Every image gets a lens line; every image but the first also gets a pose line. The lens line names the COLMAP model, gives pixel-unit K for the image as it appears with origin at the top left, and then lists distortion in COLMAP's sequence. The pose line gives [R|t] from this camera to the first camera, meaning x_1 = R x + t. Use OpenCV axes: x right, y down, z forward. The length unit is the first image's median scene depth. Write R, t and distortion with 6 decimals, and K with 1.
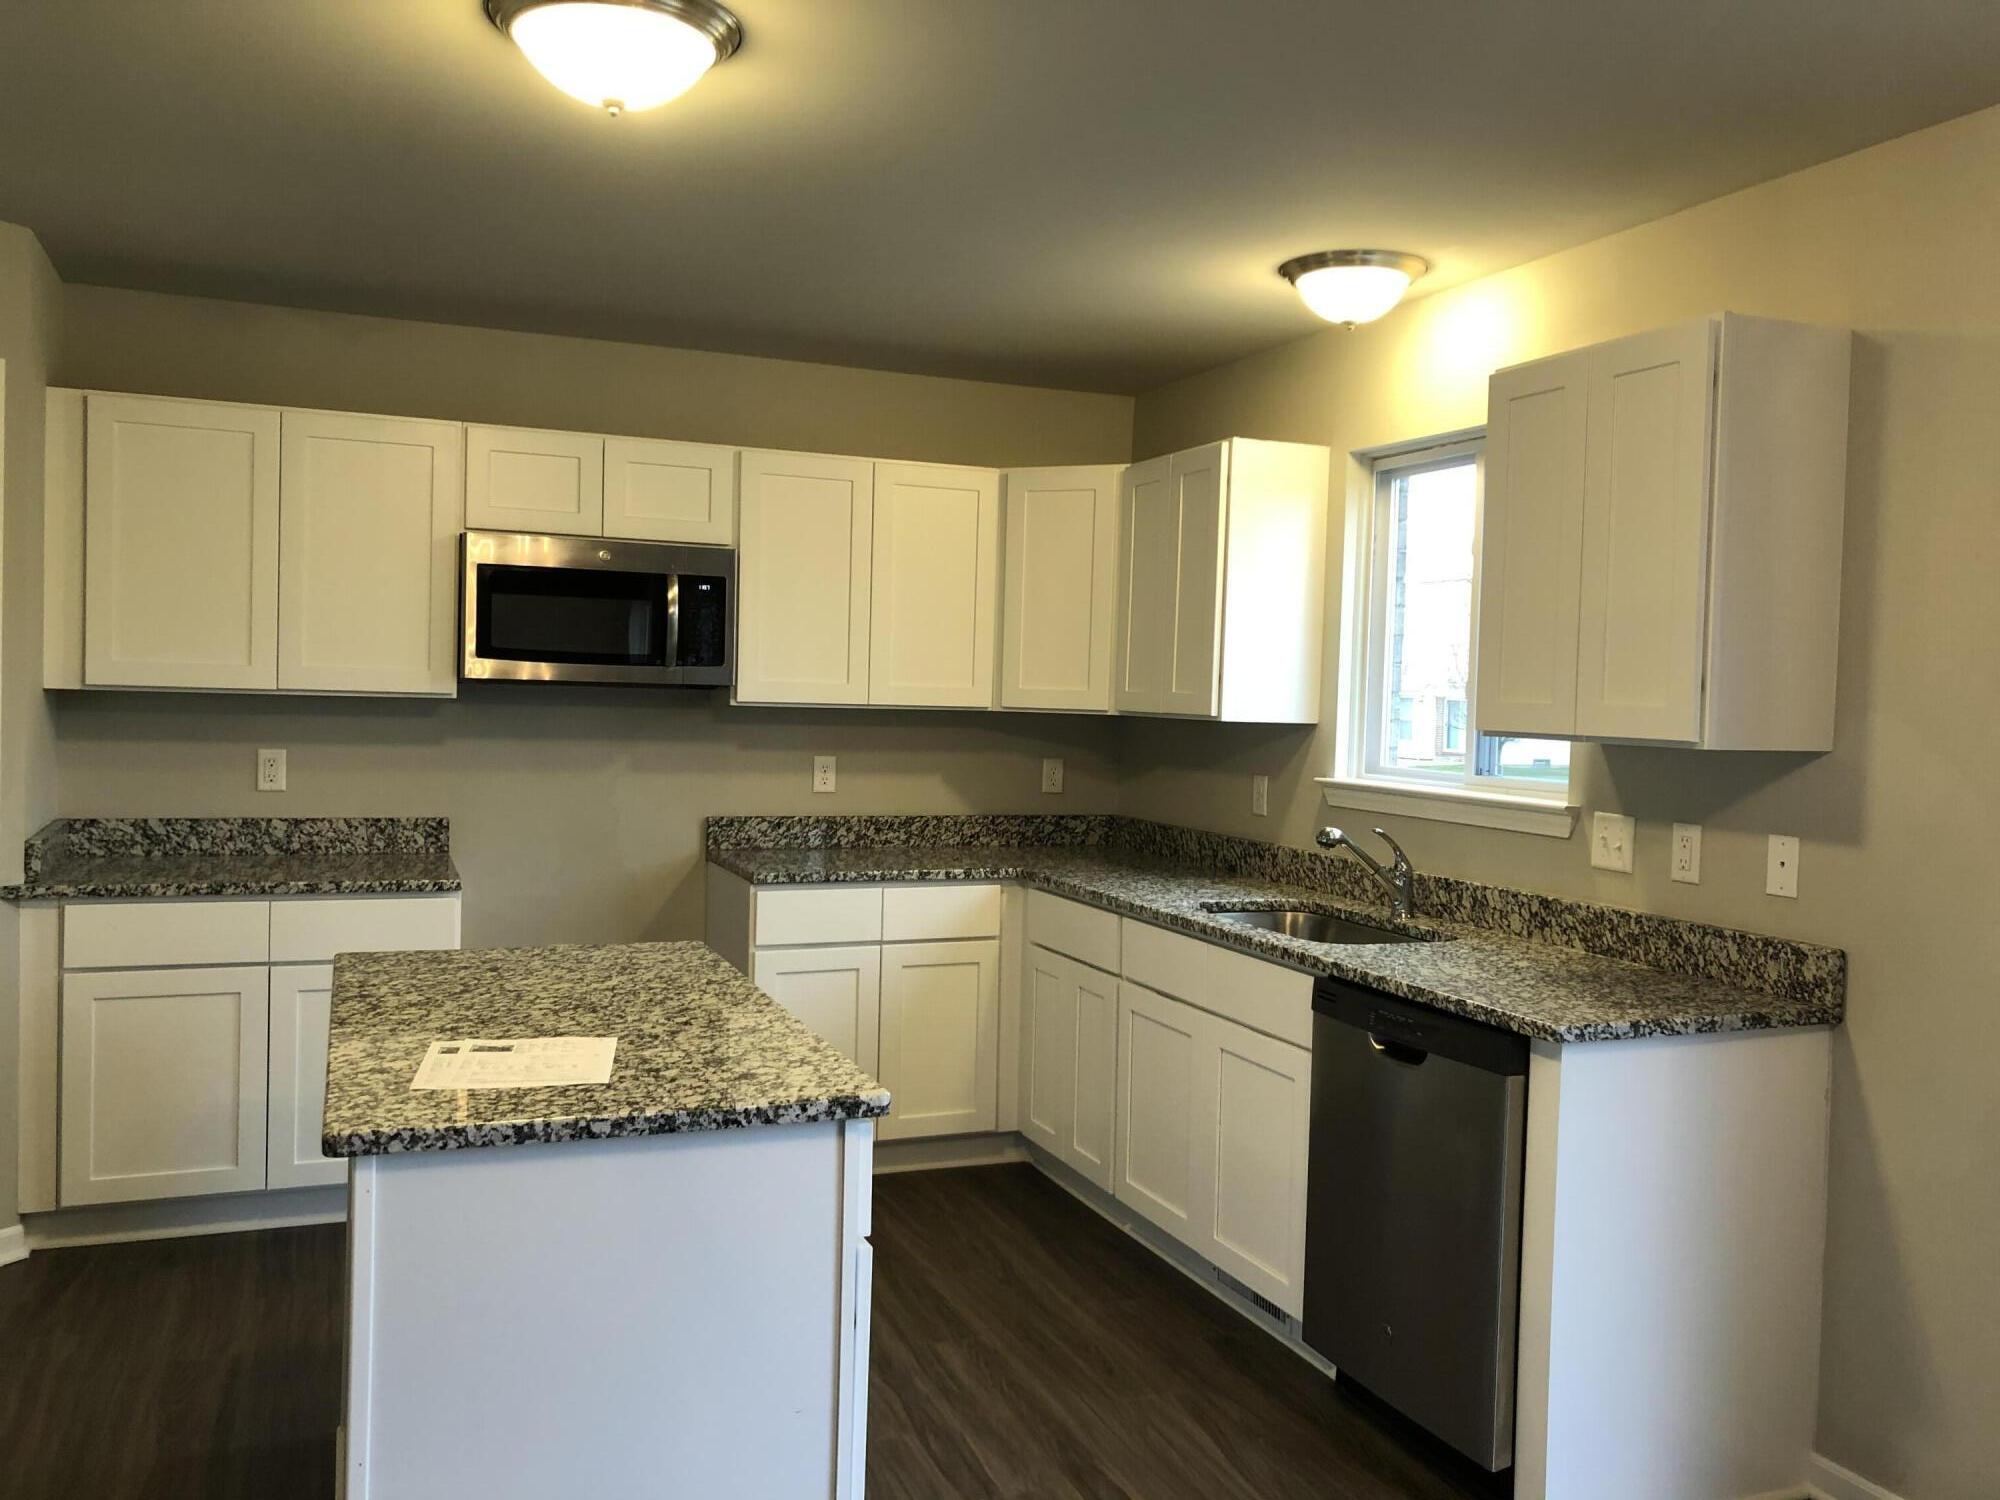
lens RADIAL K [[1630.8, 0, 996.1], [0, 1630.8, 740.6], [0, 0, 1]] dist [0.055072, -0.063953]
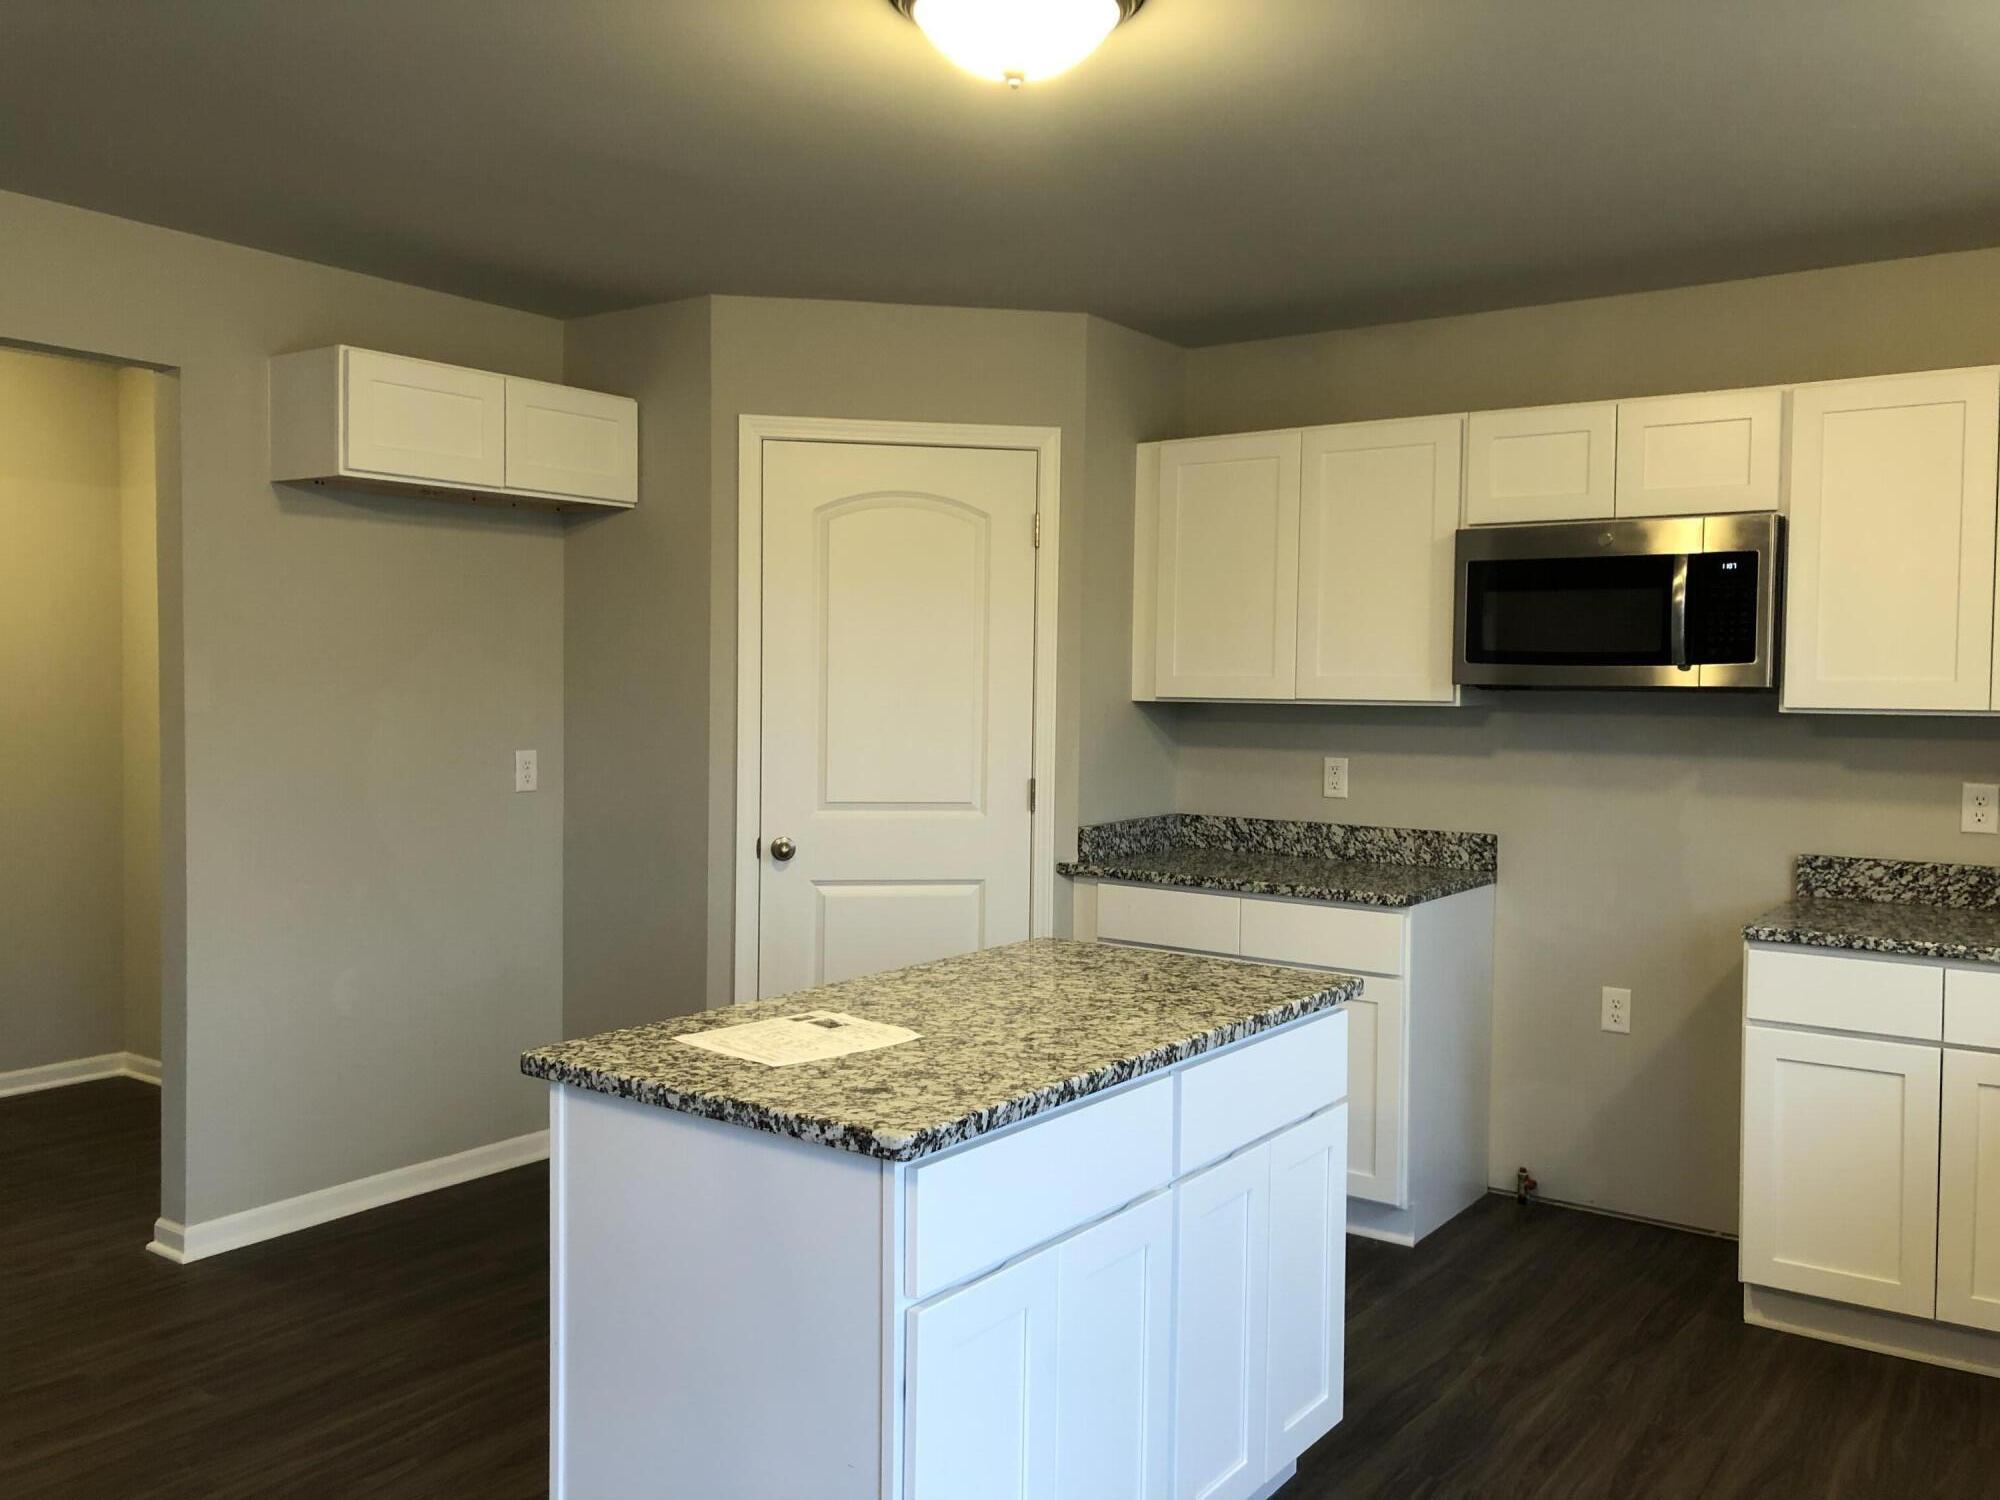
lens RADIAL K [[1630.8, 0, 996.1], [0, 1630.8, 740.6], [0, 0, 1]] dist [0.055072, -0.063953]
pose [[0.530216, 0.007539, -0.847829, 0.328092], [-0.022504, 0.999733, -0.005184, 0.004753], [0.847564, 0.021828, 0.530244, 0.274711]]
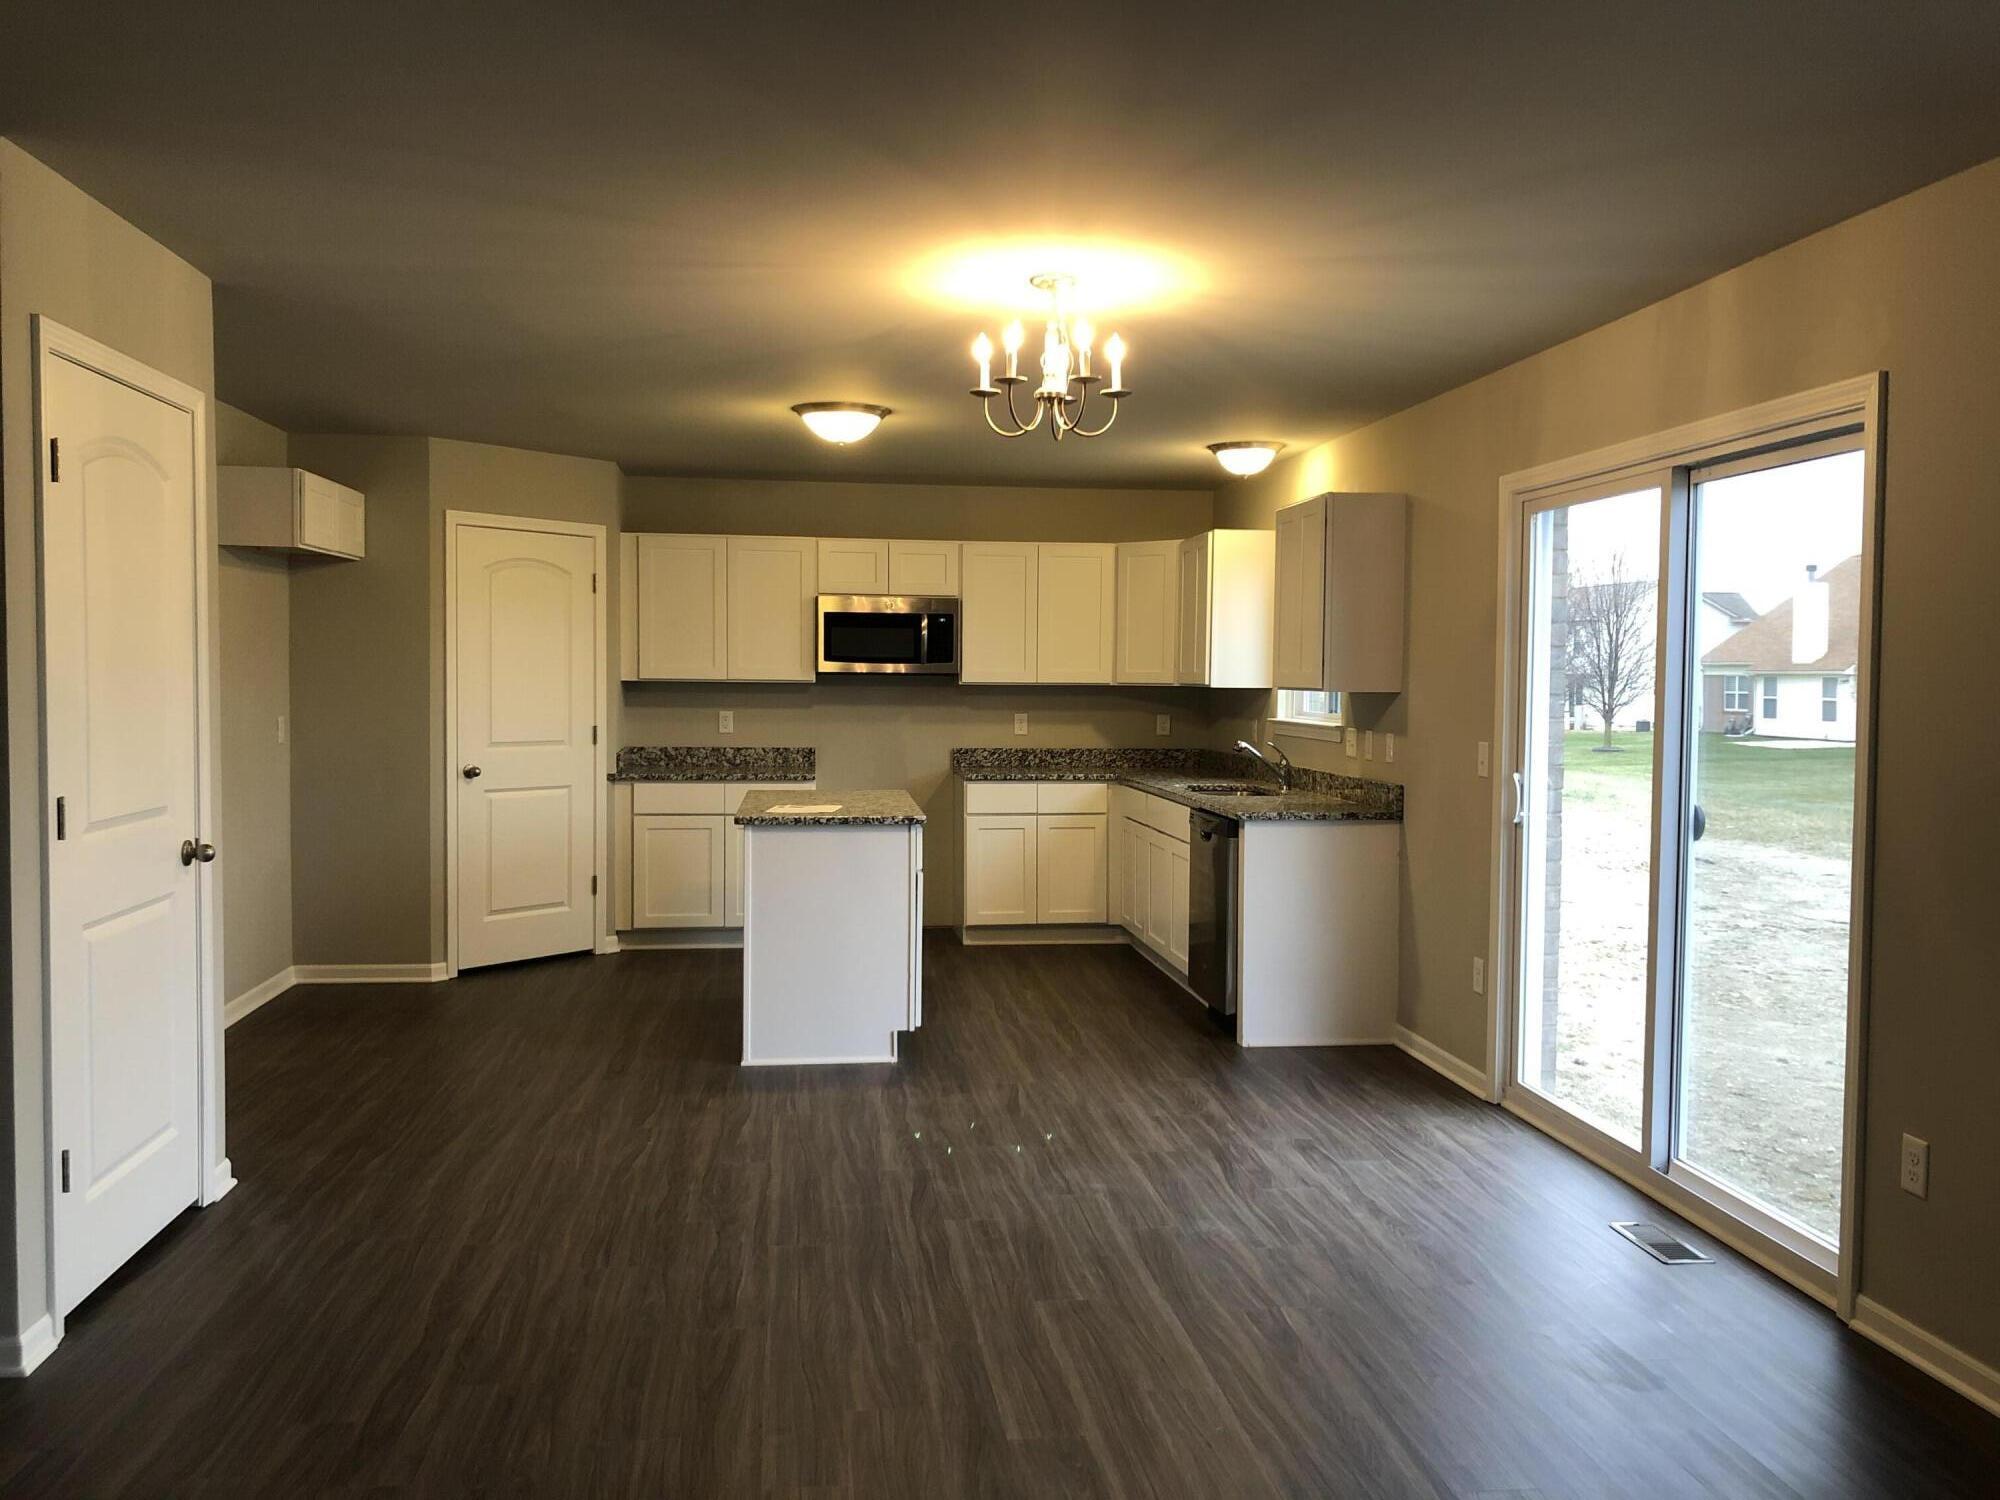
lens RADIAL K [[1630.8, 0, 996.1], [0, 1630.8, 740.6], [0, 0, 1]] dist [0.055072, -0.063953]
pose [[0.966692, -0.009124, -0.255780, 0.355717], [0.010186, 0.999944, 0.002828, 0.037729], [0.255740, -0.005340, 0.966731, -0.768782]]
